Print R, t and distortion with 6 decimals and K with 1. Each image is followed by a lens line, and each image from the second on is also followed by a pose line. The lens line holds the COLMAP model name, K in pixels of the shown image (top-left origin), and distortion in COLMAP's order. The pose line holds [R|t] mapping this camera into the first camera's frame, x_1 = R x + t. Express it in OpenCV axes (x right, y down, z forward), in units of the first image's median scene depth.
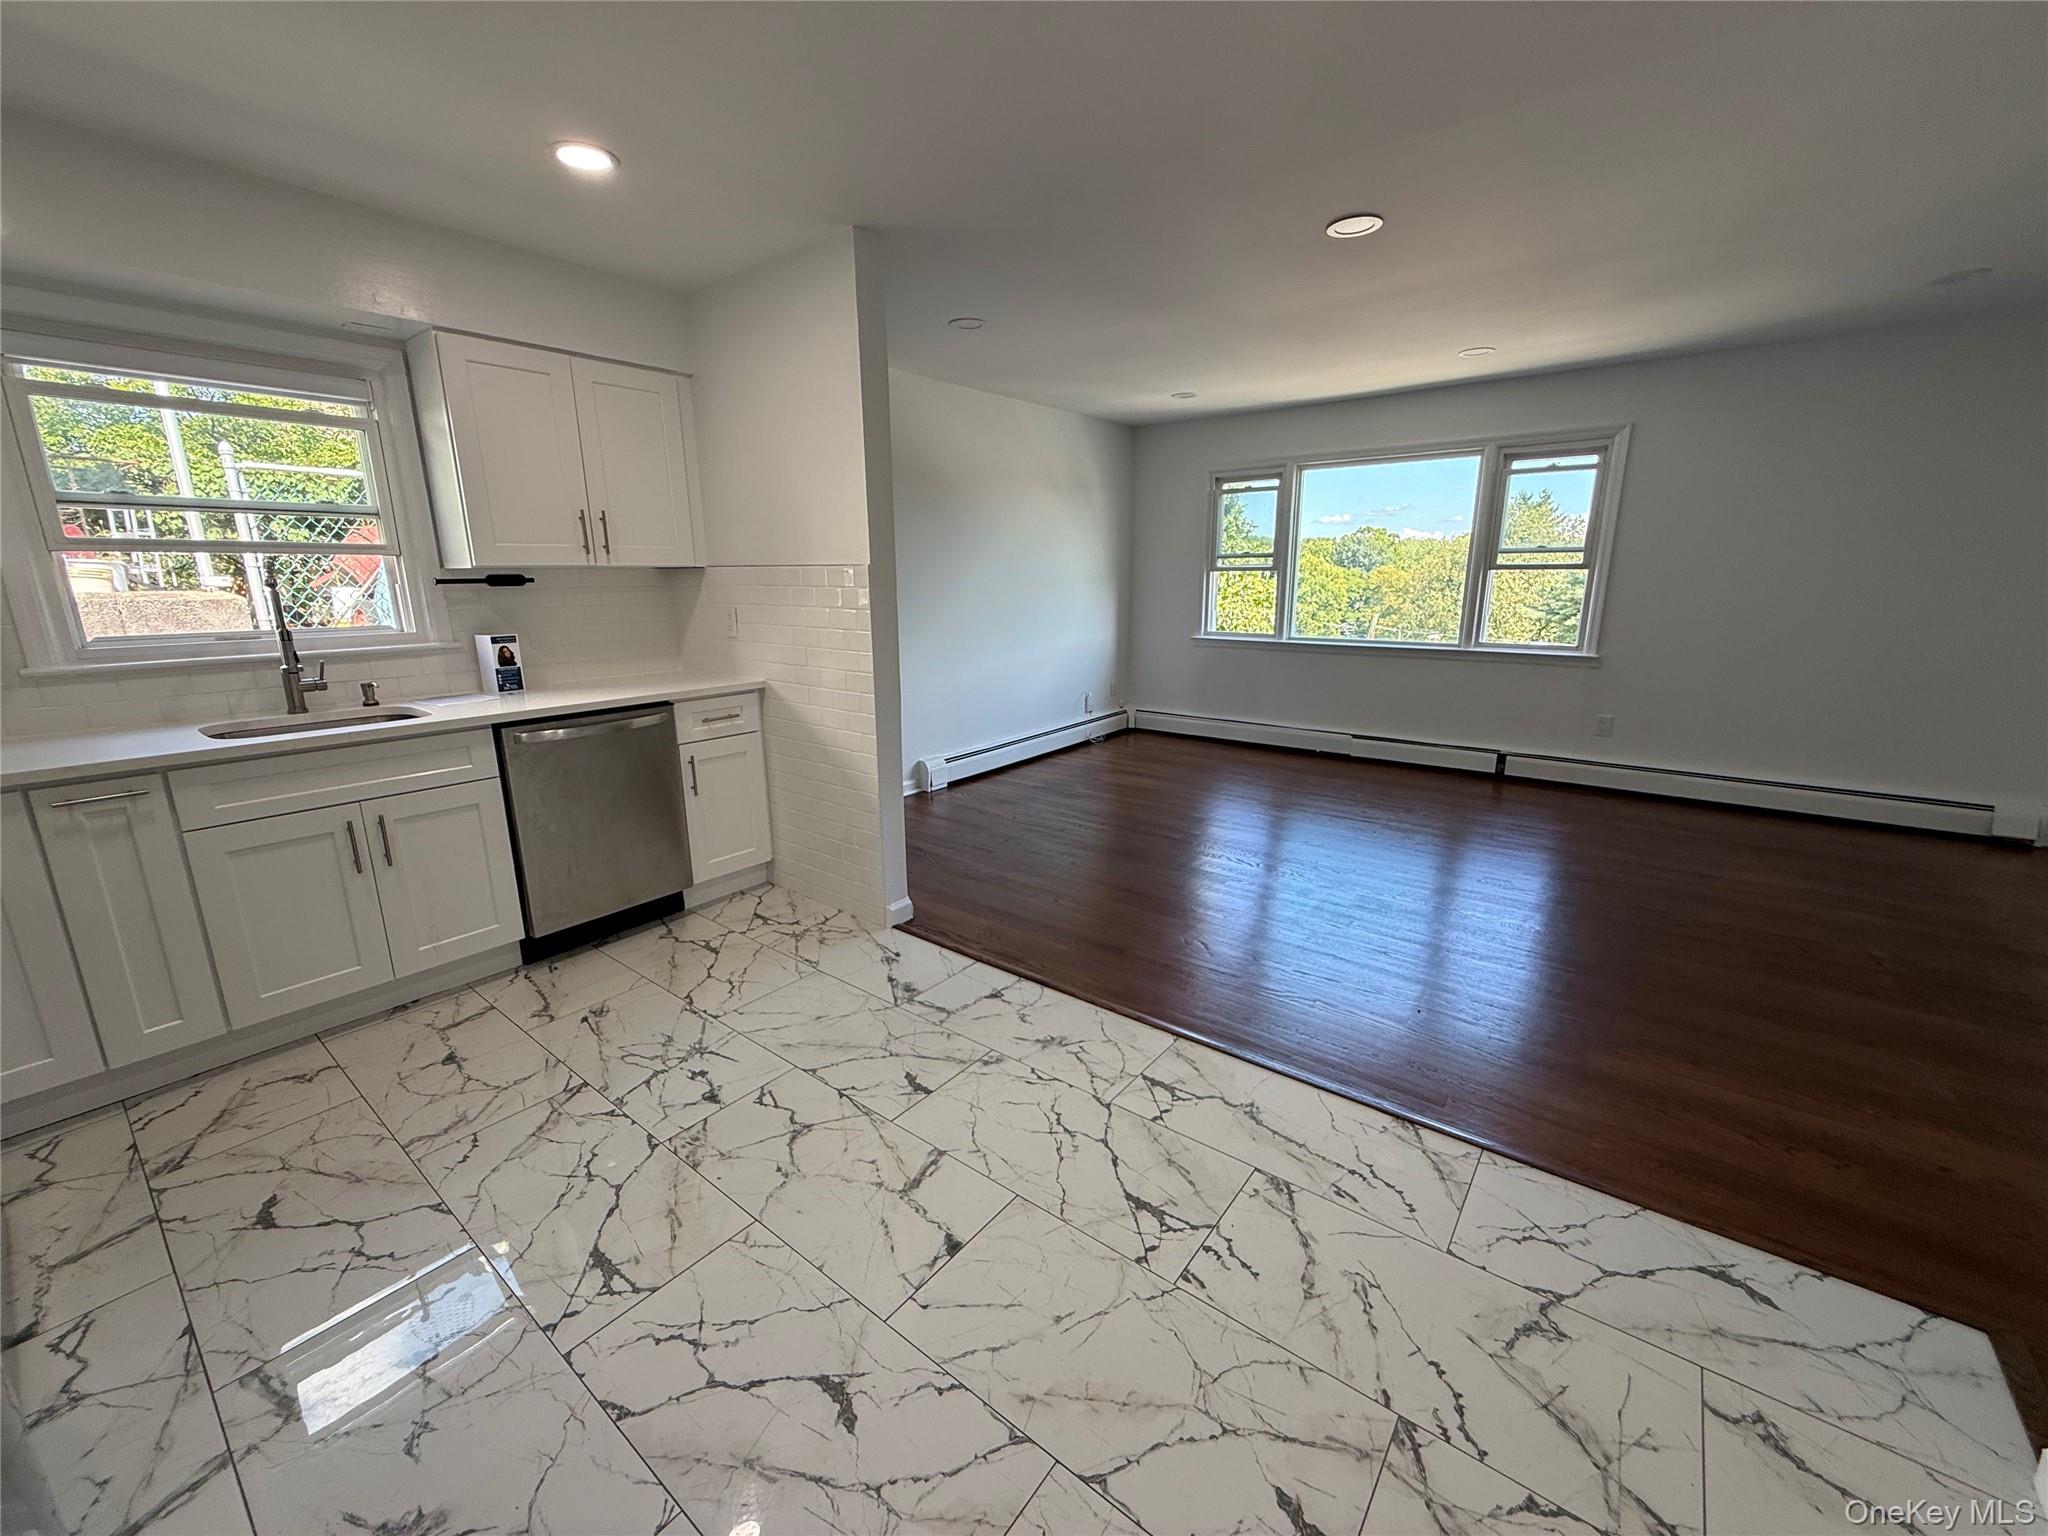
lens RADIAL K [[815.3, 0, 1018.1], [0, 815.3, 768.0], [0, 0, 1]] dist [0.002089, 0.000270]
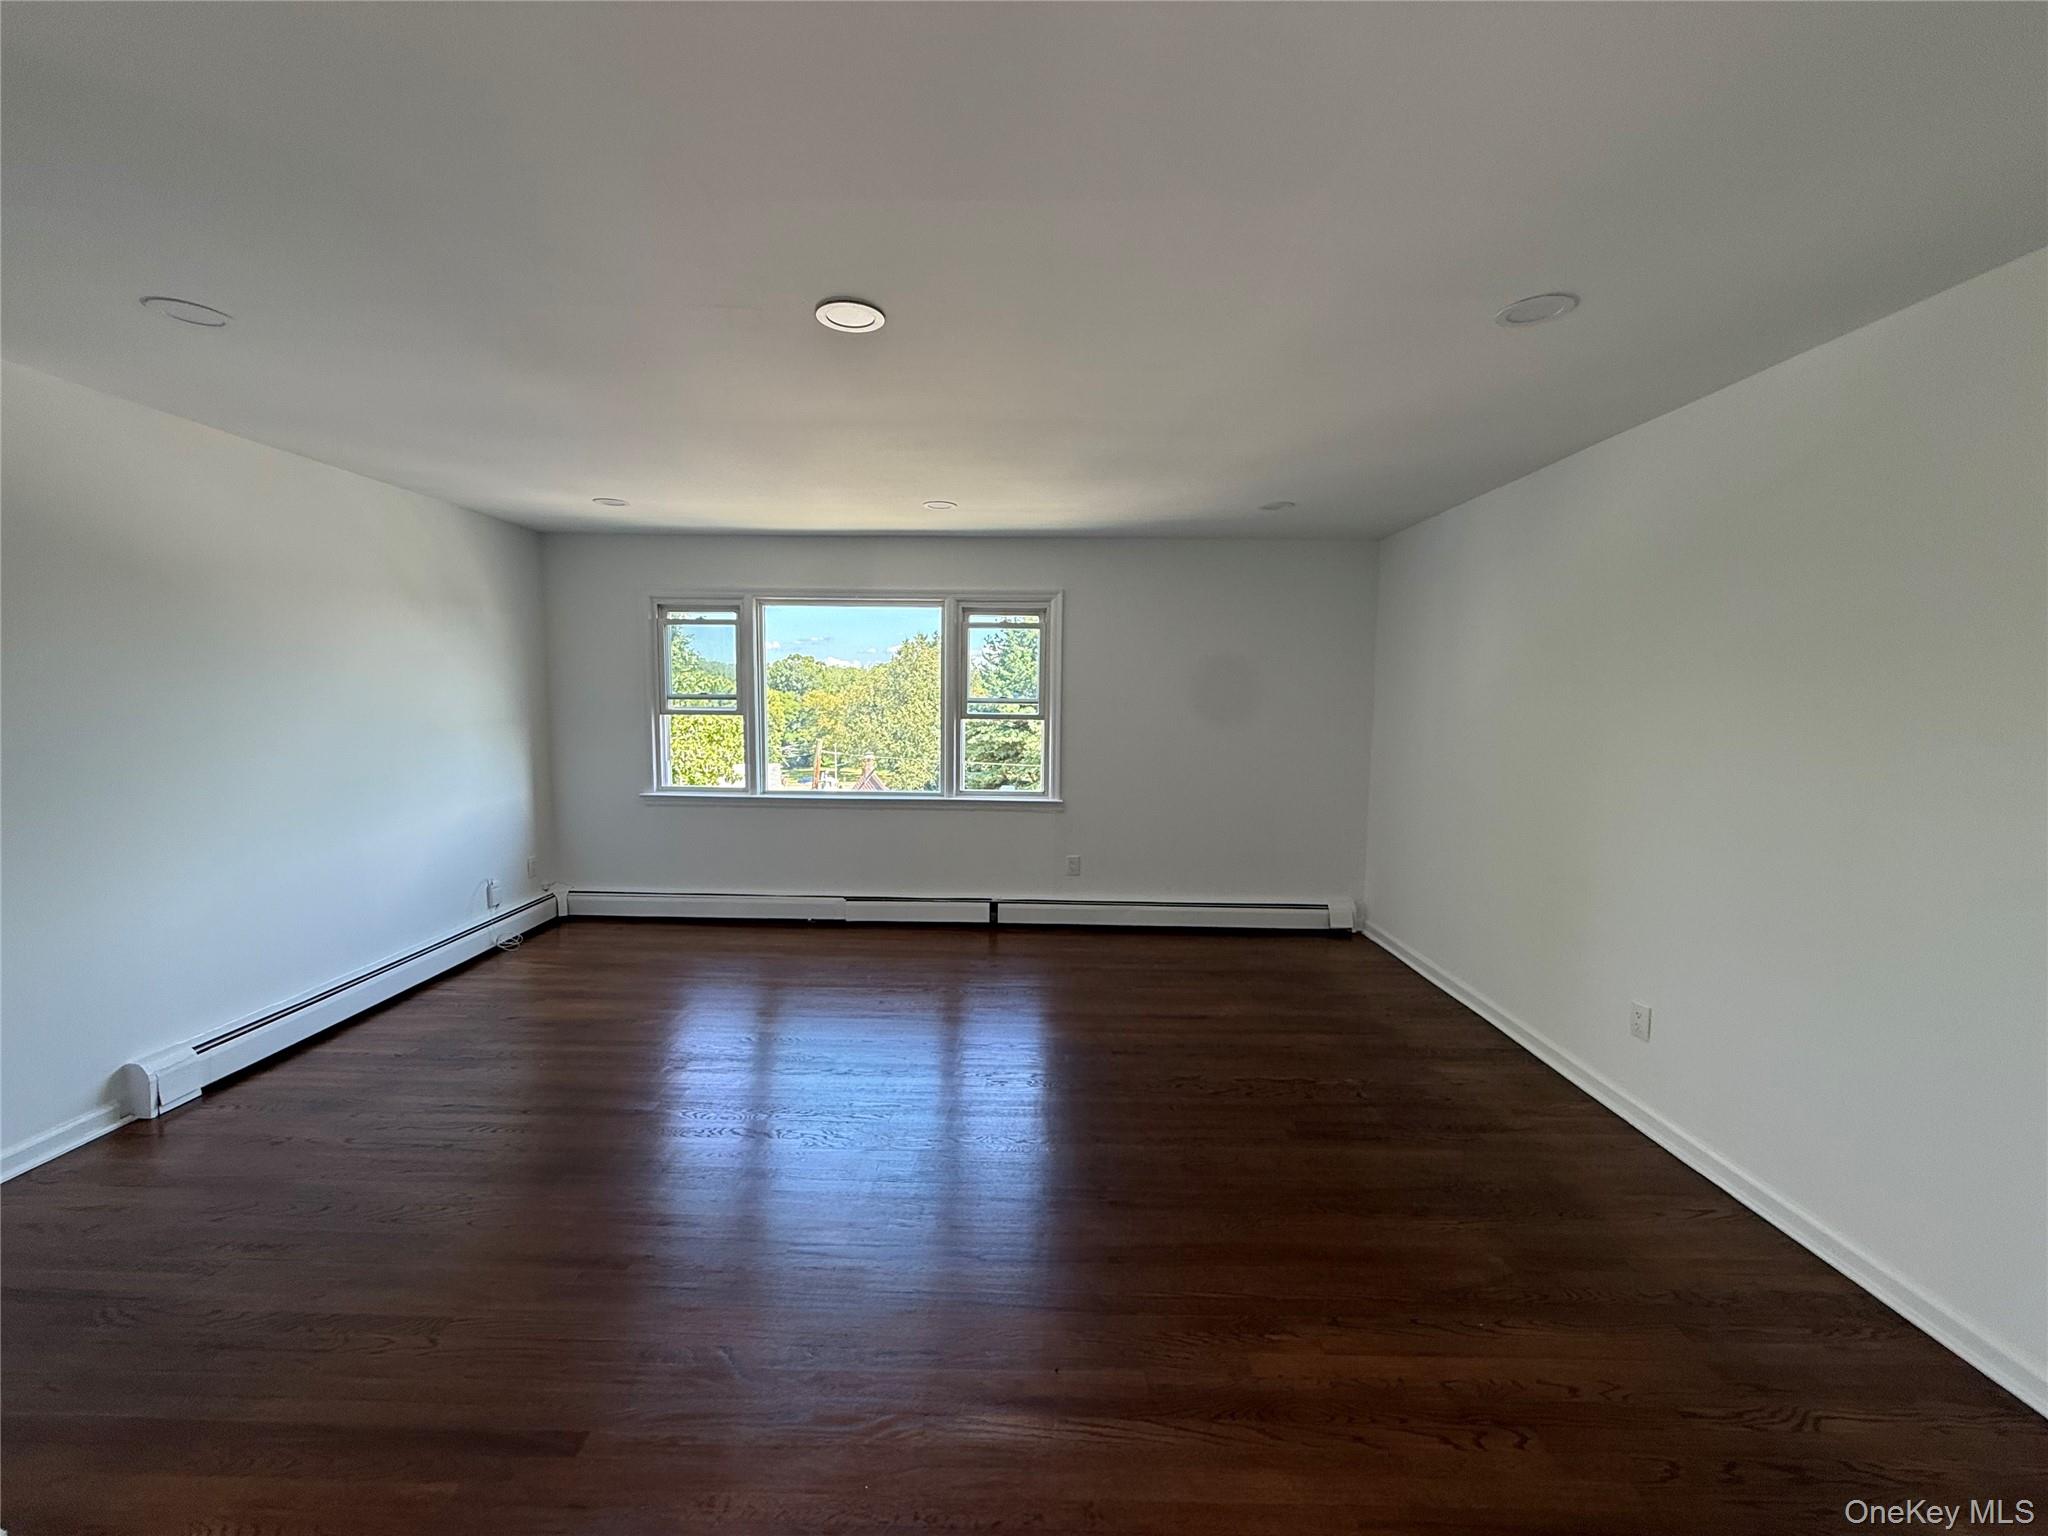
lens RADIAL K [[815.3, 0, 1018.1], [0, 815.3, 768.0], [0, 0, 1]] dist [0.002089, 0.000270]
pose [[0.792988, -0.038093, 0.608045, 0.026343], [0.126053, 0.986706, -0.102578, -0.071887], [-0.596054, 0.157989, 0.787248, 0.183792]]
